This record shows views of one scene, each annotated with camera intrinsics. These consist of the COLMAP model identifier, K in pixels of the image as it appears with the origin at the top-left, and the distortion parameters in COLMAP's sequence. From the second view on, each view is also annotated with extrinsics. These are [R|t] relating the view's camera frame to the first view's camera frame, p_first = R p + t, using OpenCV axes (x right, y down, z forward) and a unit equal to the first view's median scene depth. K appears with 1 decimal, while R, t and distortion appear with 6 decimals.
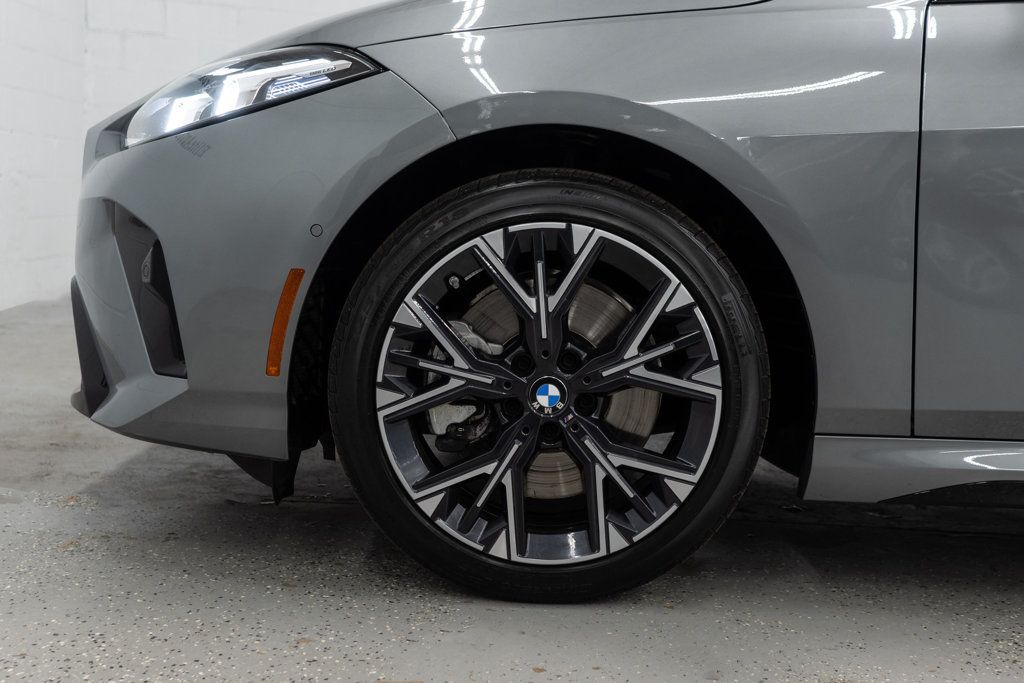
lens RADIAL K [[1220.8, 0, 508.5], [0, 1220.8, 334.4], [0, 0, 1]] dist [-0.026703, 0.000000]
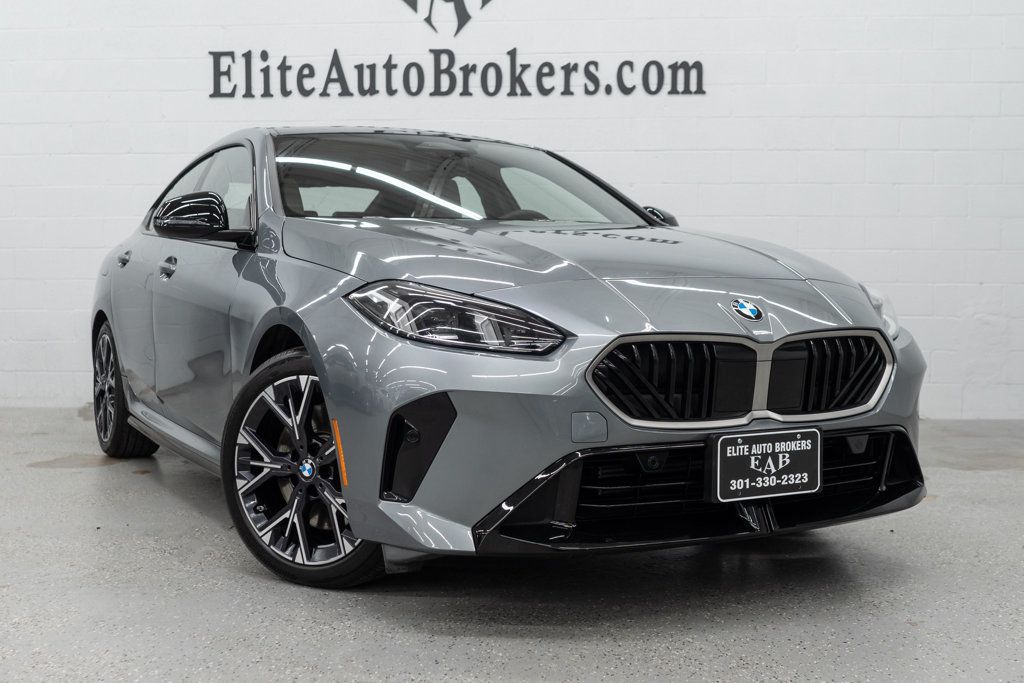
lens RADIAL K [[1220.8, 0, 512.4], [0, 1220.8, 344.8], [0, 0, 1]] dist [-0.026703, 0.000000]
pose [[0.849357, -0.193957, -0.490890, 1.220441], [0.128605, 0.978054, -0.163926, 0.204652], [0.511911, 0.076101, 0.855661, -0.411256]]
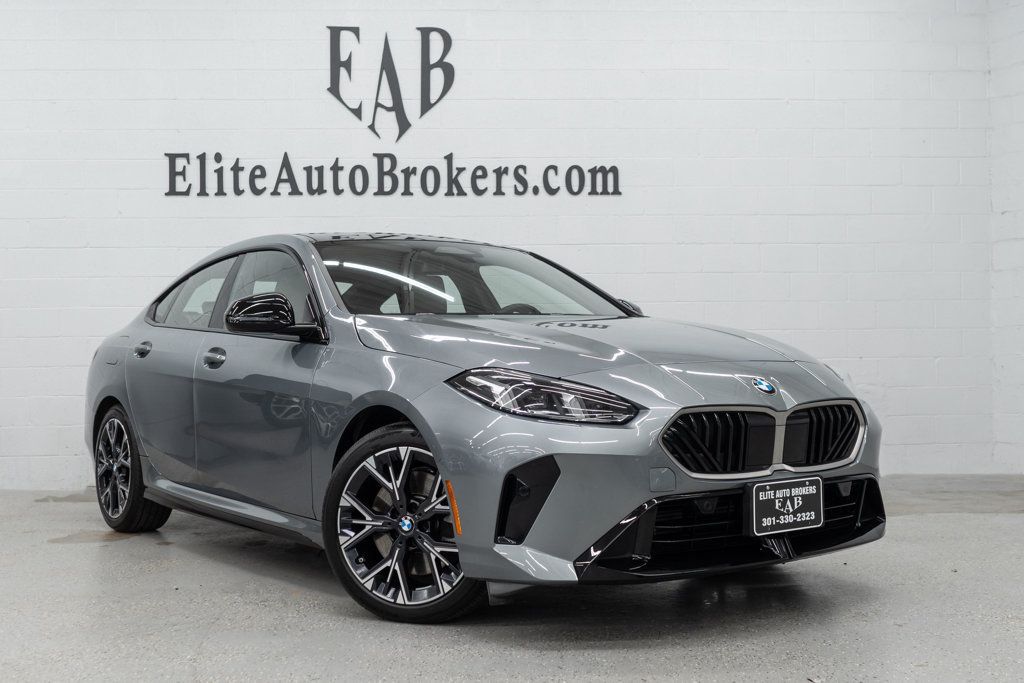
lens RADIAL K [[1220.8, 0, 517.8], [0, 1220.8, 337.4], [0, 0, 1]] dist [-0.026703, 0.000000]
pose [[0.905162, -0.238738, -0.351690, 1.066625], [0.172391, 0.962458, -0.209655, 0.219110], [0.388540, 0.129144, 0.912337, -0.967522]]
